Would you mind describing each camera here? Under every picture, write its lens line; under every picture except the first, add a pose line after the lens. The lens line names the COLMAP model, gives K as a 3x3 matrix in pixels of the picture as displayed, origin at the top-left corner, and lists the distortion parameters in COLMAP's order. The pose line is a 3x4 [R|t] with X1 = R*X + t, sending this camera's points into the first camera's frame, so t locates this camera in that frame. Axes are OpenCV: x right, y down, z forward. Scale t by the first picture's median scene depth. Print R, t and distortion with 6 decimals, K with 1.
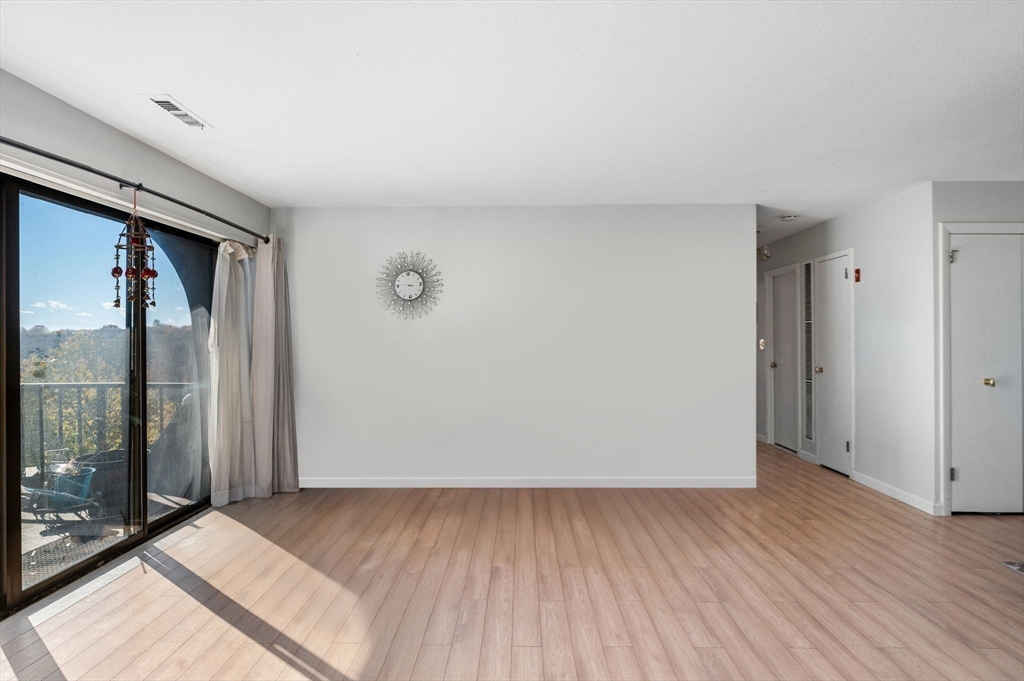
lens RADIAL K [[521.9, 0, 513.4], [0, 521.9, 320.1], [0, 0, 1]] dist [-0.001570, -0.000466]
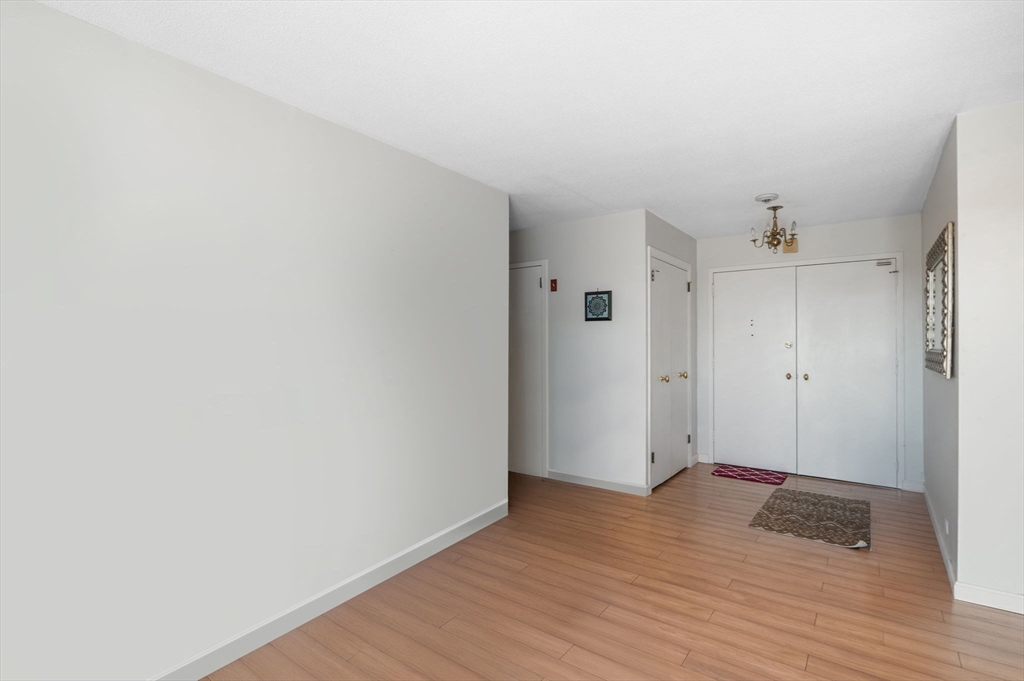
lens RADIAL K [[487.0, 0, 512.0], [0, 487.0, 340.5], [0, 0, 1]] dist [0.030016, -0.000073]
pose [[0.571469, 0.004139, 0.820614, -0.267829], [-0.028643, 0.999479, 0.014906, 0.018711], [-0.820124, -0.032023, 0.571289, 0.632771]]
